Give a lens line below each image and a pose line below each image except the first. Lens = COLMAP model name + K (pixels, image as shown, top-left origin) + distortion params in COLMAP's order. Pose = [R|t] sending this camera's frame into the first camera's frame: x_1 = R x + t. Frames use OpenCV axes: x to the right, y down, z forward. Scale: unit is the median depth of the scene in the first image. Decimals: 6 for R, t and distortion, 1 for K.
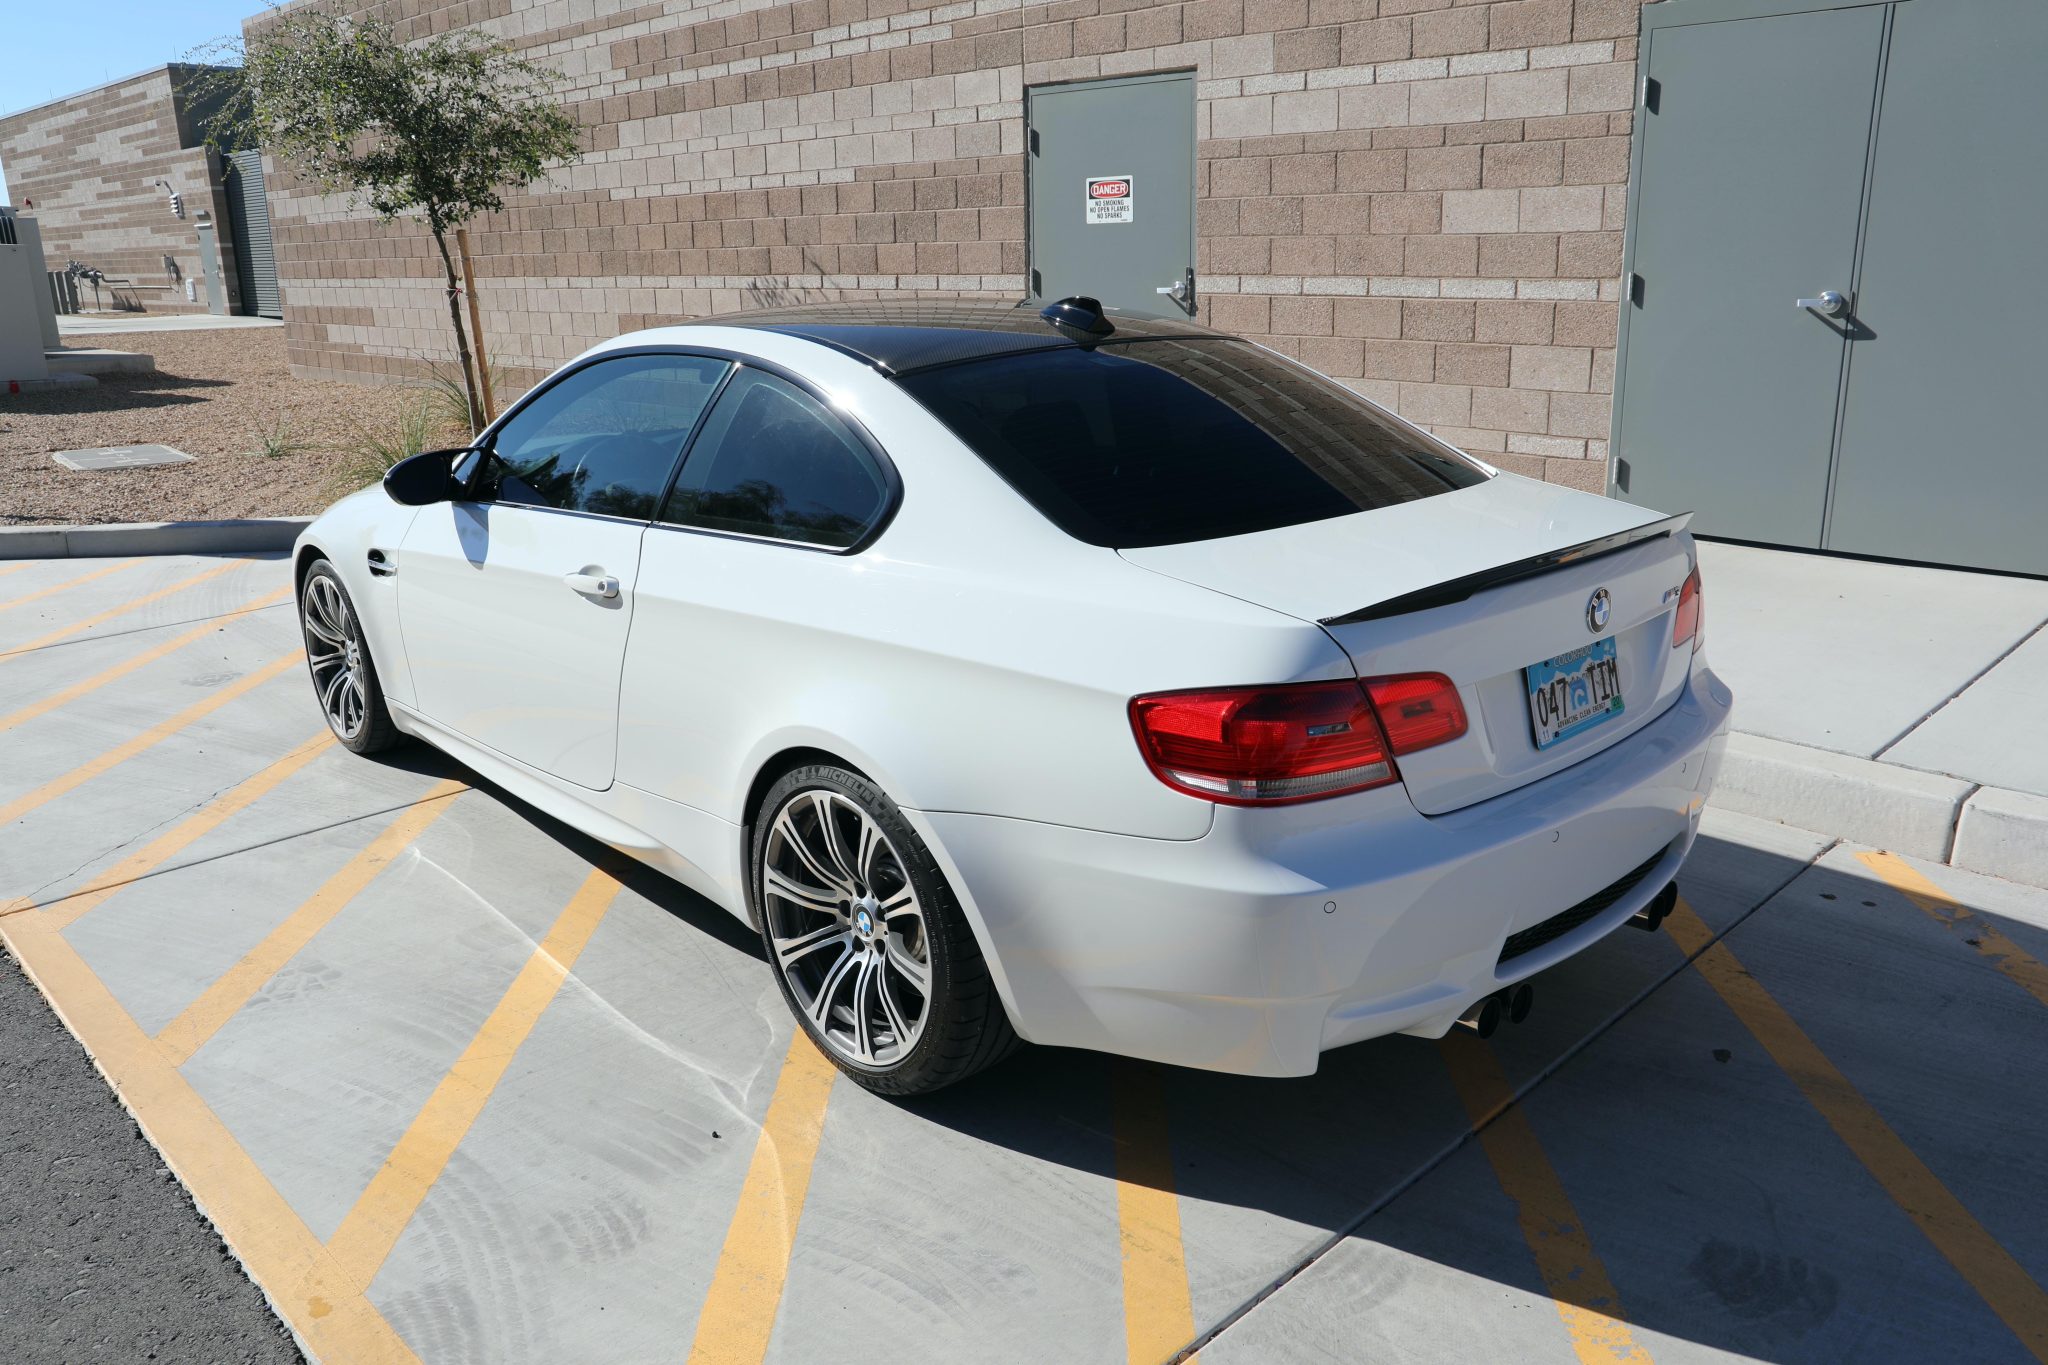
lens RADIAL K [[1537.2, 0, 1028.7], [0, 1537.2, 667.6], [0, 0, 1]] dist [-0.106846, 0.106045]
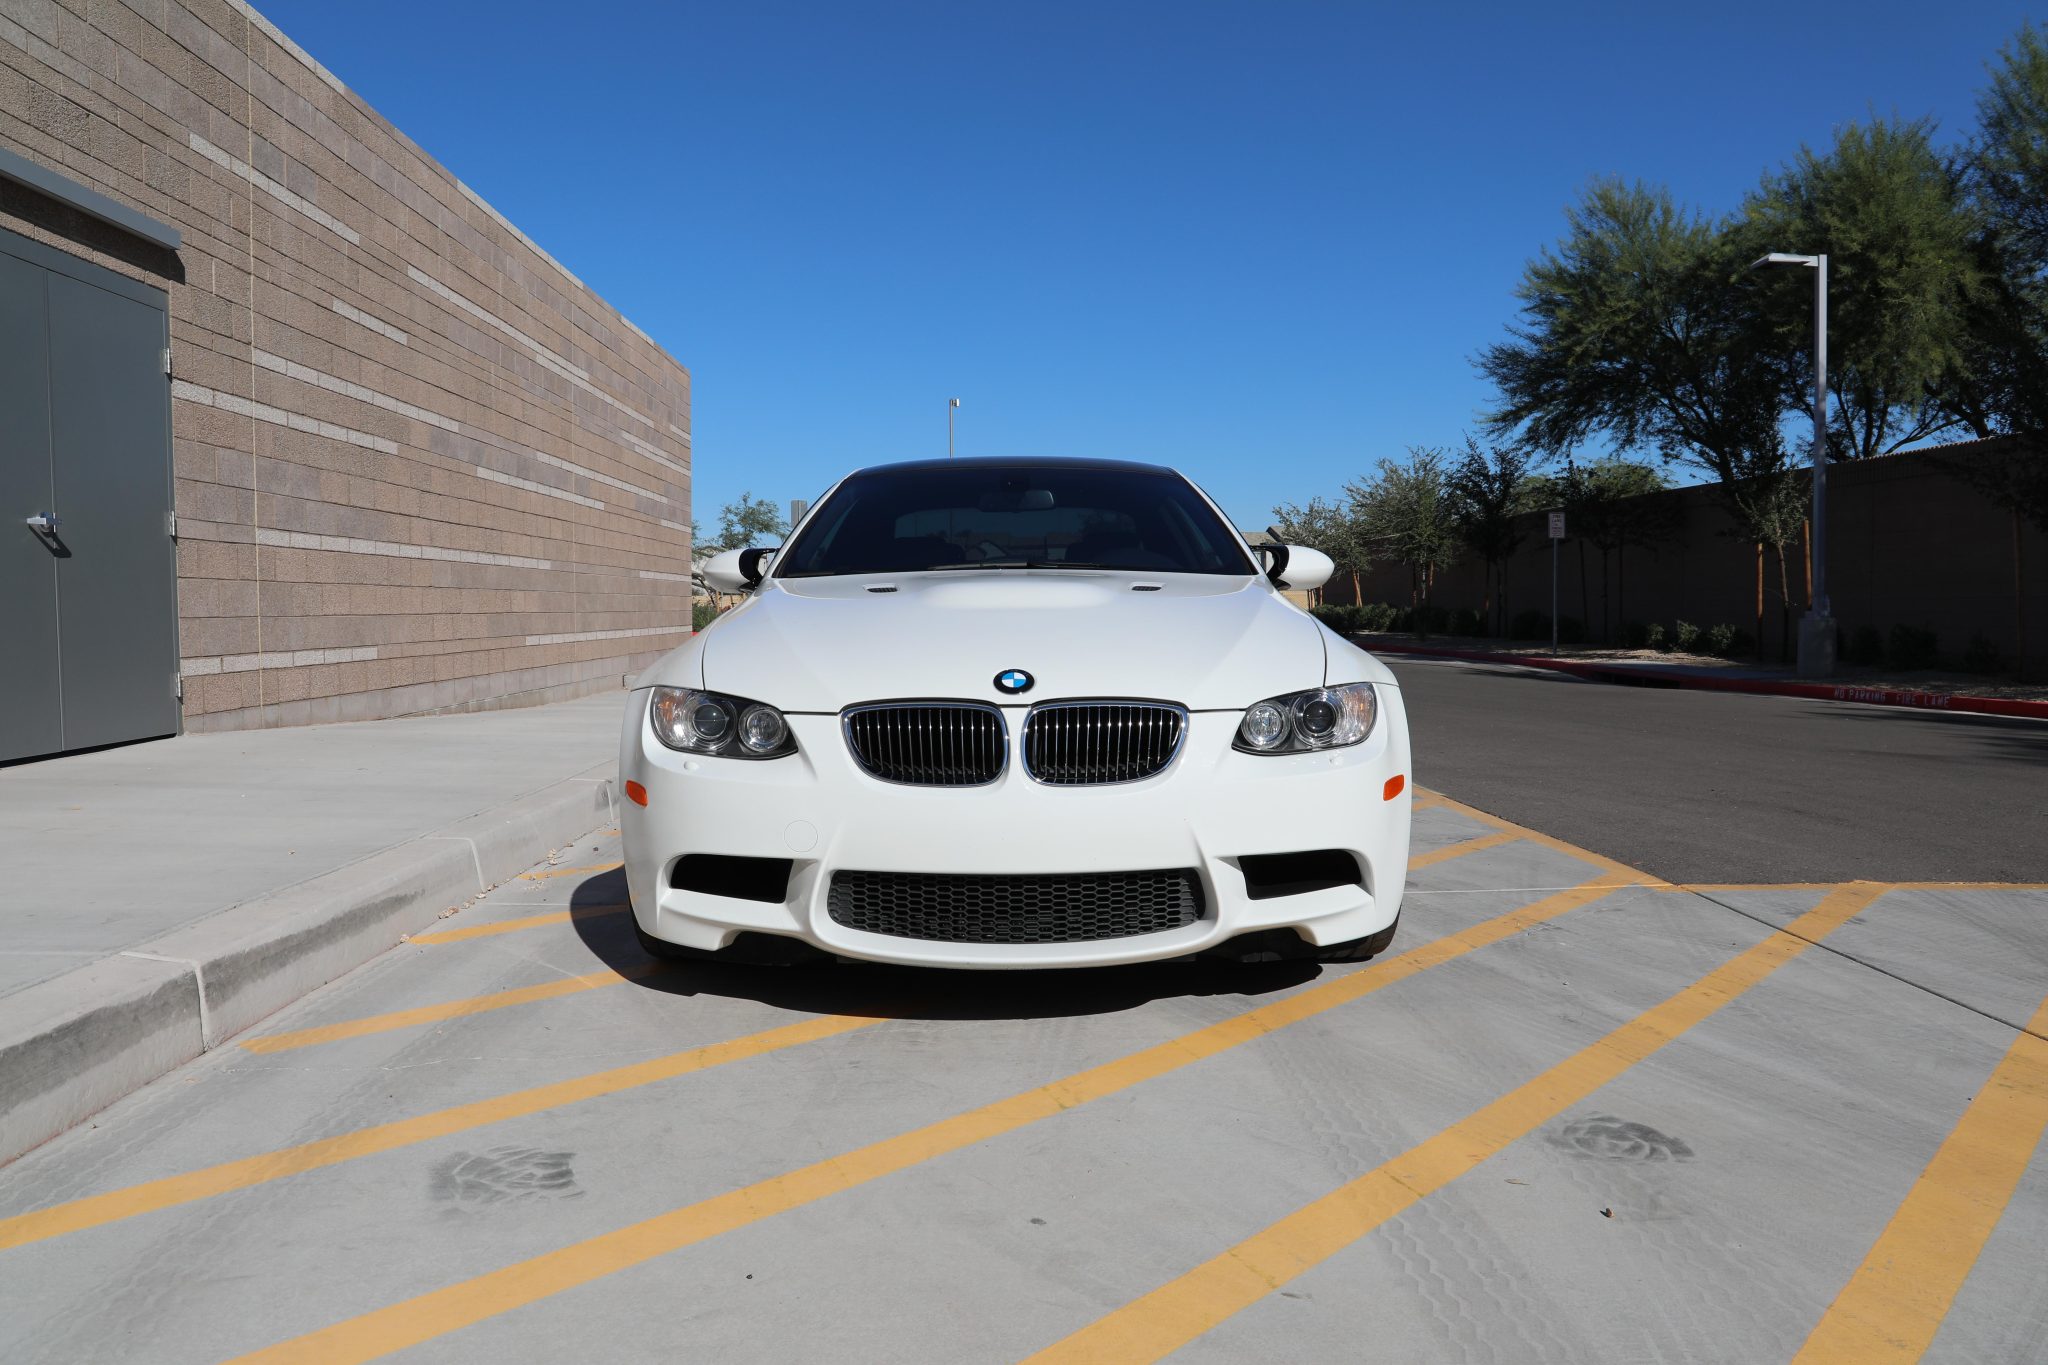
lens RADIAL K [[1412.5, 0, 1029.3], [0, 1412.5, 679.9], [0, 0, 1]] dist [-0.124553, 0.084755]
pose [[-0.746139, -0.009959, 0.665716, -0.532288], [0.197539, 0.951553, 0.235637, -0.186973], [-0.635811, 0.307323, -0.708024, 1.058623]]
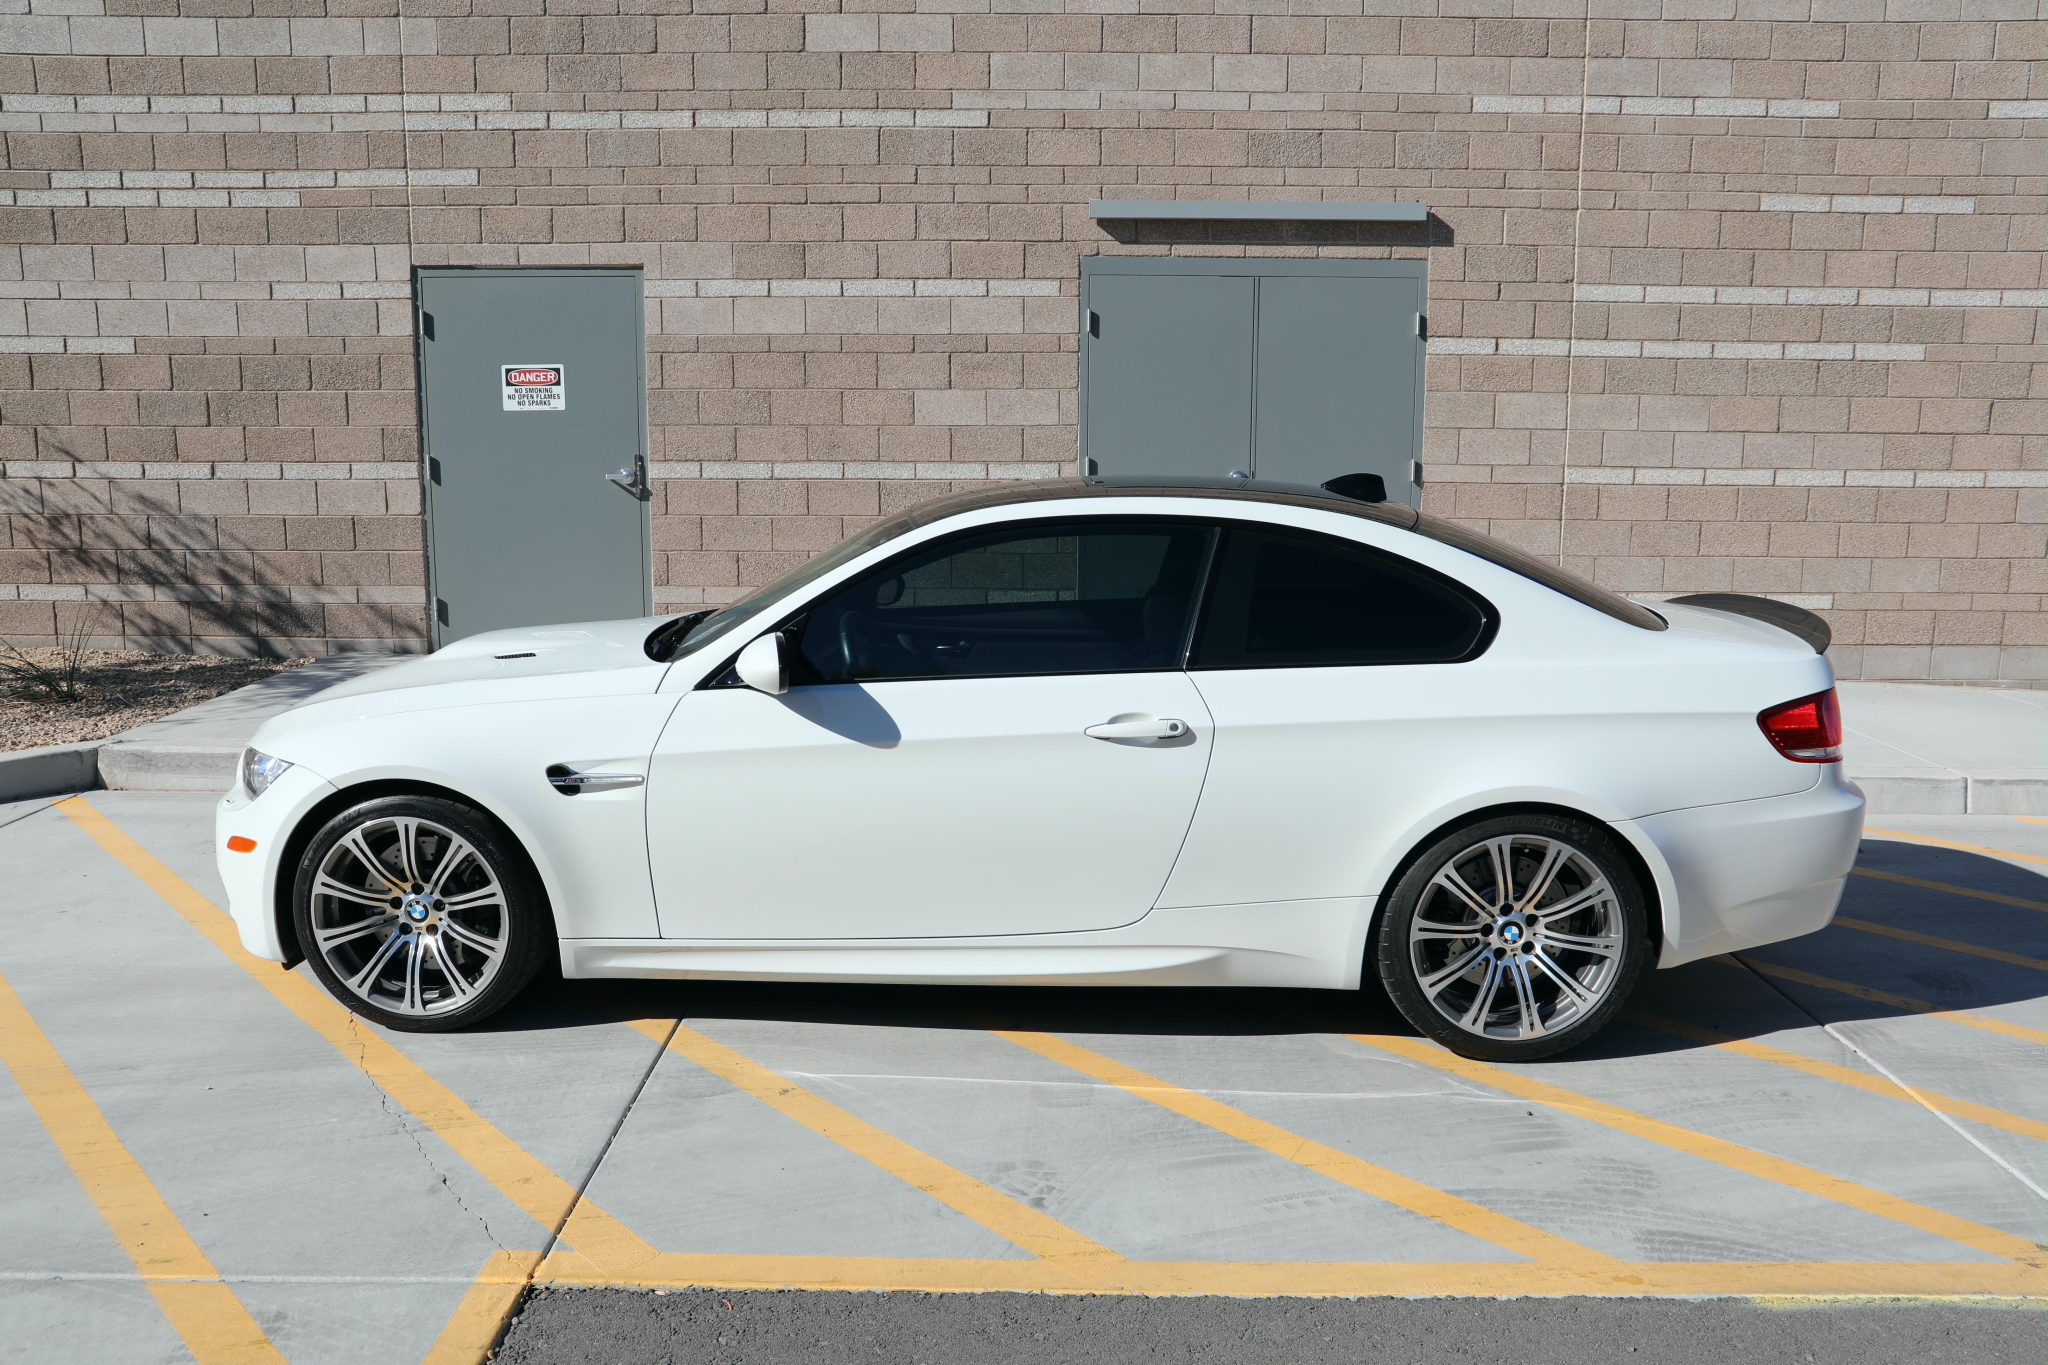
lens RADIAL K [[1537.2, 0, 1033.9], [0, 1537.2, 672.9], [0, 0, 1]] dist [-0.106846, 0.106045]
pose [[0.704738, -0.089872, 0.703752, -0.512908], [0.172217, 0.983947, -0.046804, -0.025989], [-0.688248, 0.154183, 0.708902, 0.123946]]
